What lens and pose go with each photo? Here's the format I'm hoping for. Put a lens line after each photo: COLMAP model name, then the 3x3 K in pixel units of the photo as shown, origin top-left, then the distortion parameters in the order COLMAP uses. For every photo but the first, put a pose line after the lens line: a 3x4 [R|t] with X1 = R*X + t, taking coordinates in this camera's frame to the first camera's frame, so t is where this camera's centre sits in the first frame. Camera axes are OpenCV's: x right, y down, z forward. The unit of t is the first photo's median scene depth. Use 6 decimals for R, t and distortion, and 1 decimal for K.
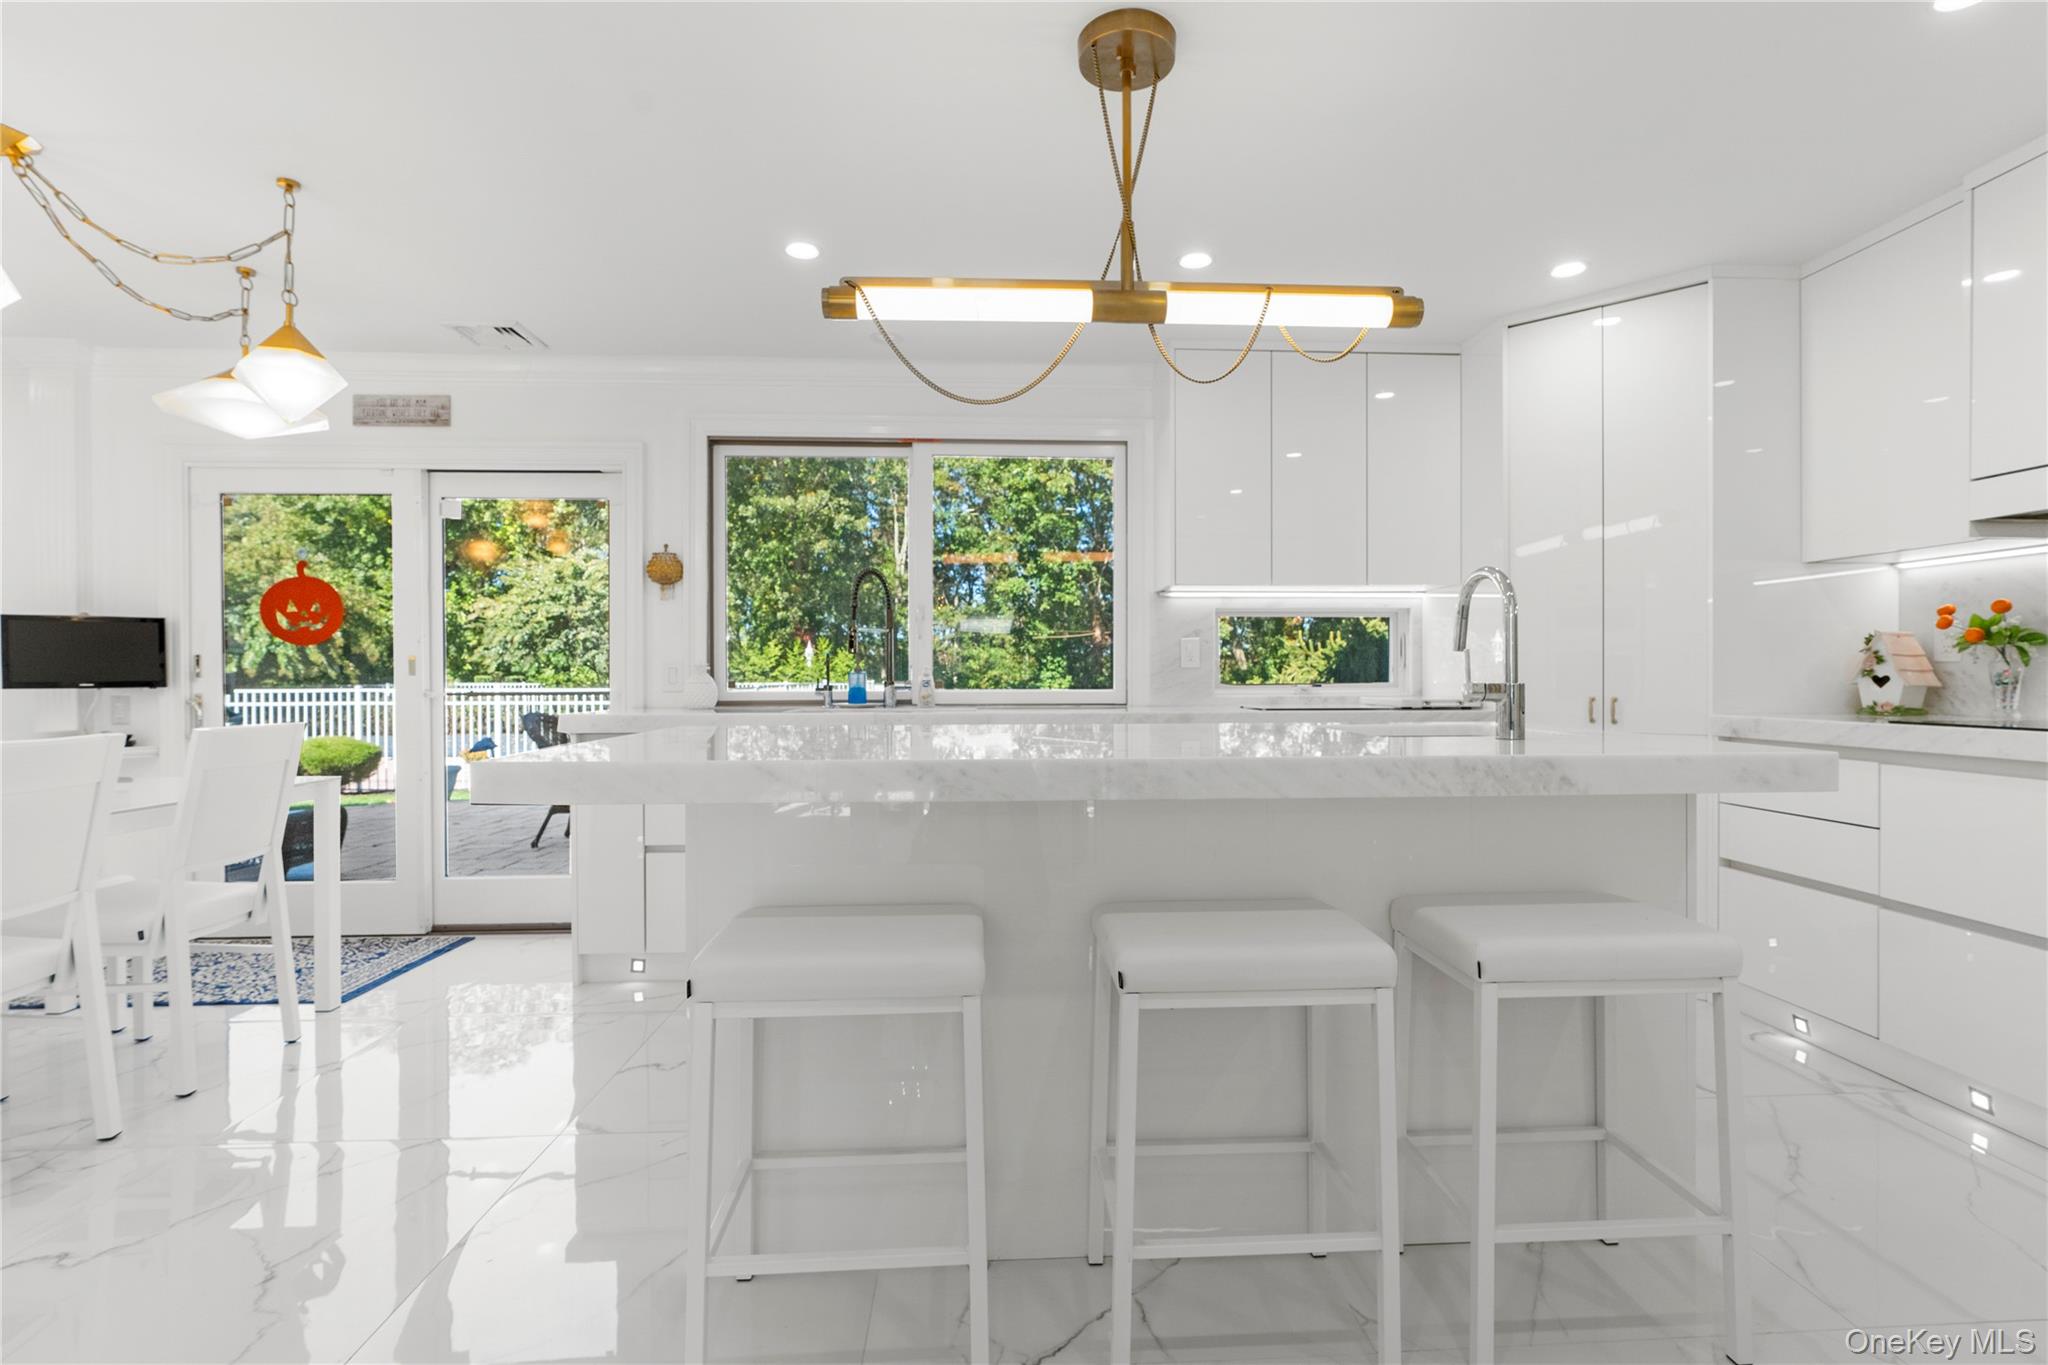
lens RADIAL K [[941.8, 0, 1036.4], [0, 941.8, 689.7], [0, 0, 1]] dist [-0.026254, 0.014112]
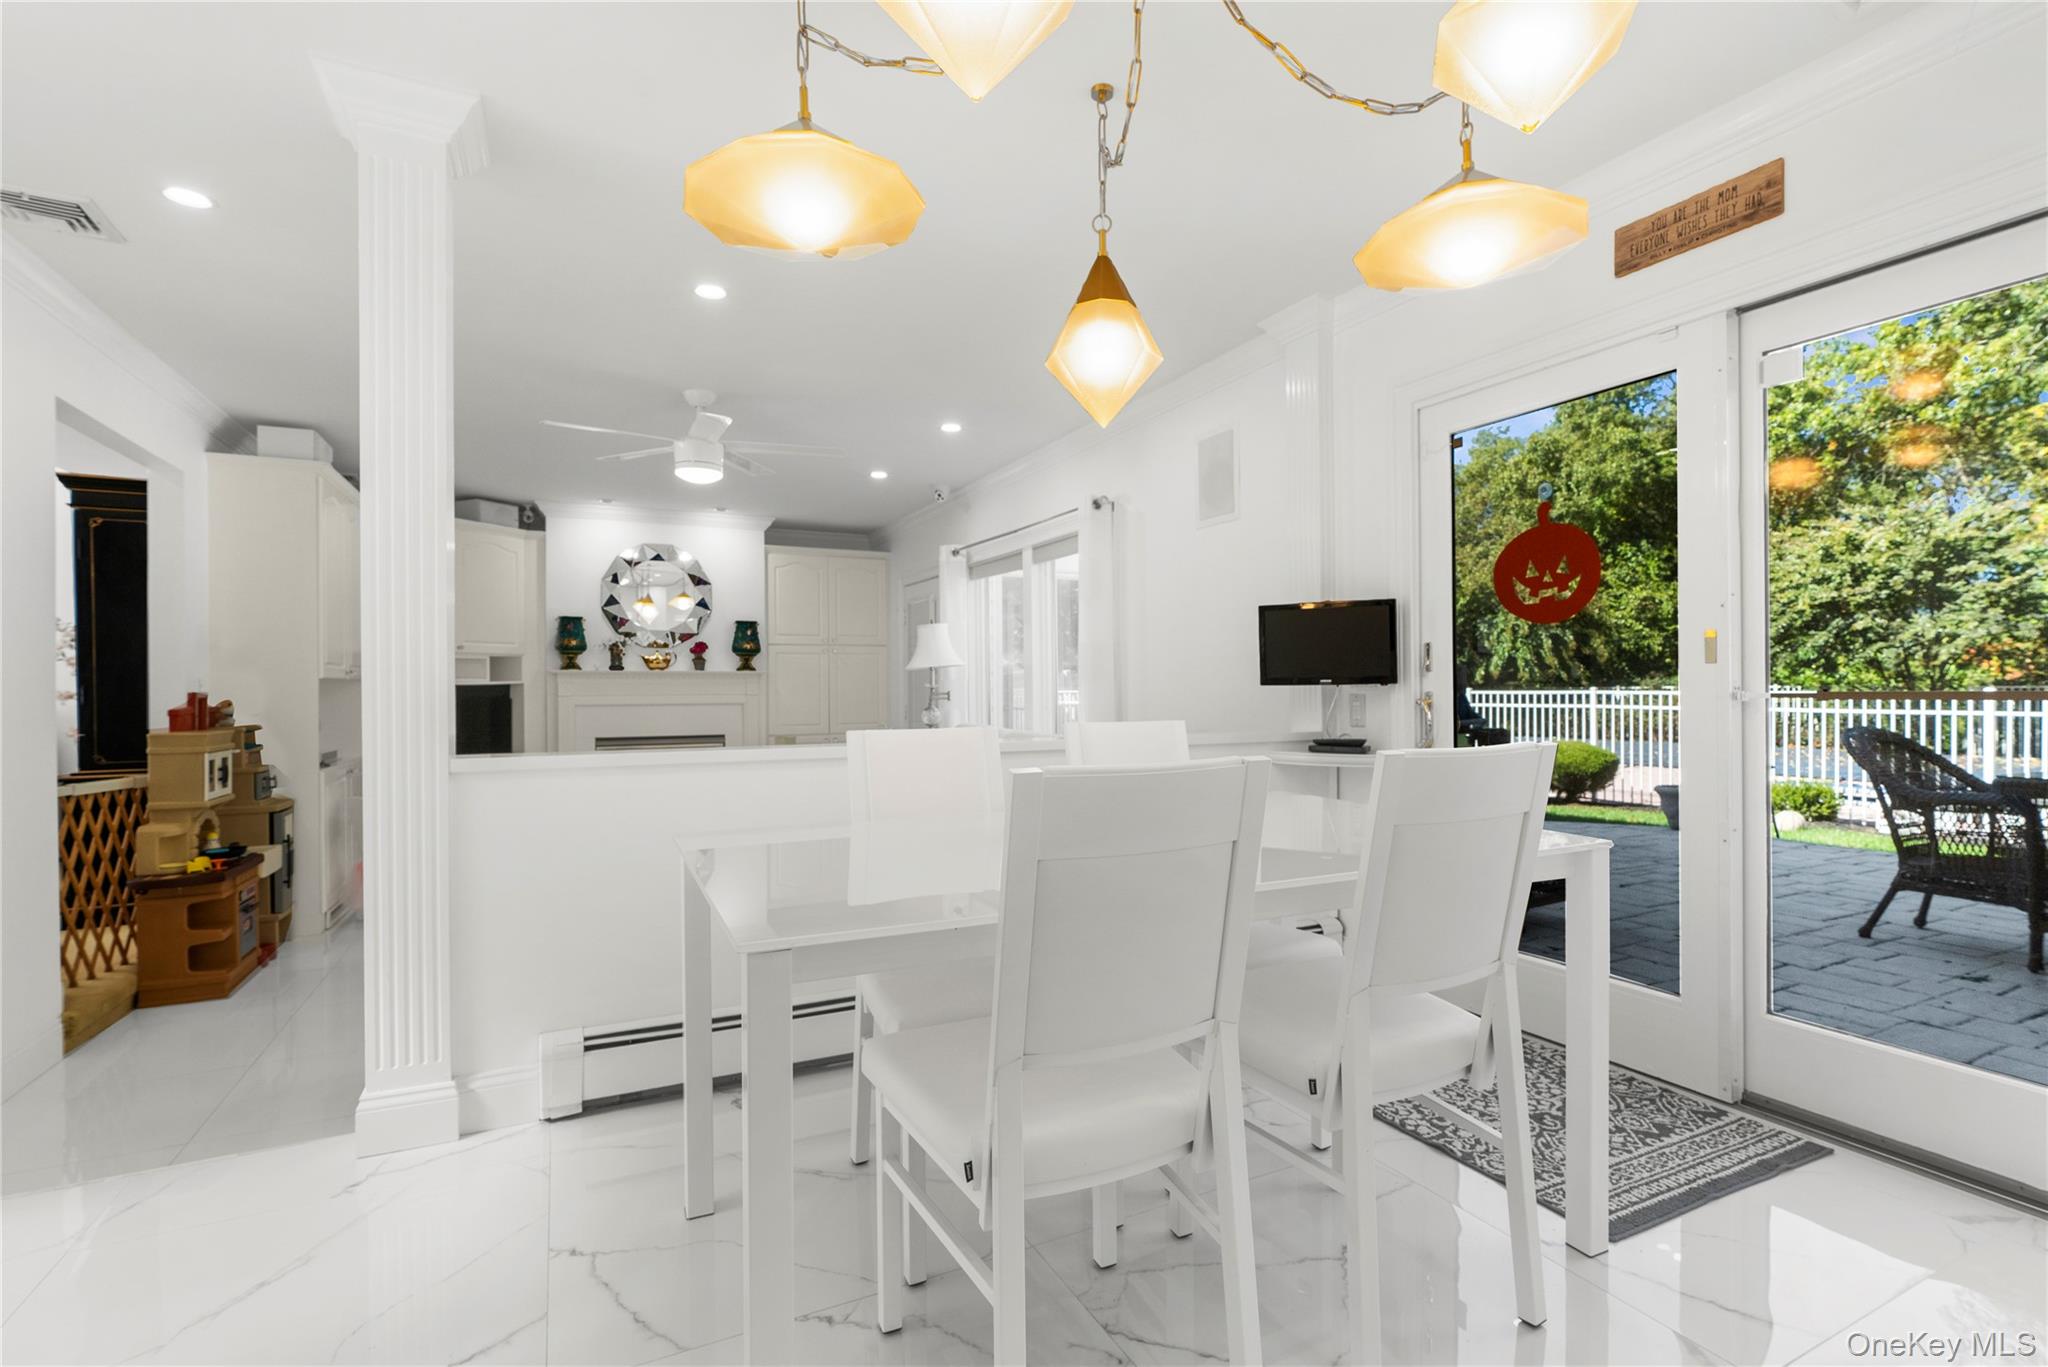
lens RADIAL K [[944.1, 0, 1024.3], [0, 944.1, 670.8], [0, 0, 1]] dist [-0.009892, 0.000055]
pose [[0.393205, -0.012441, -0.919367, -0.090126], [-0.009397, 0.999802, -0.017549, 0.001165], [0.919403, 0.015540, 0.393010, 0.111918]]
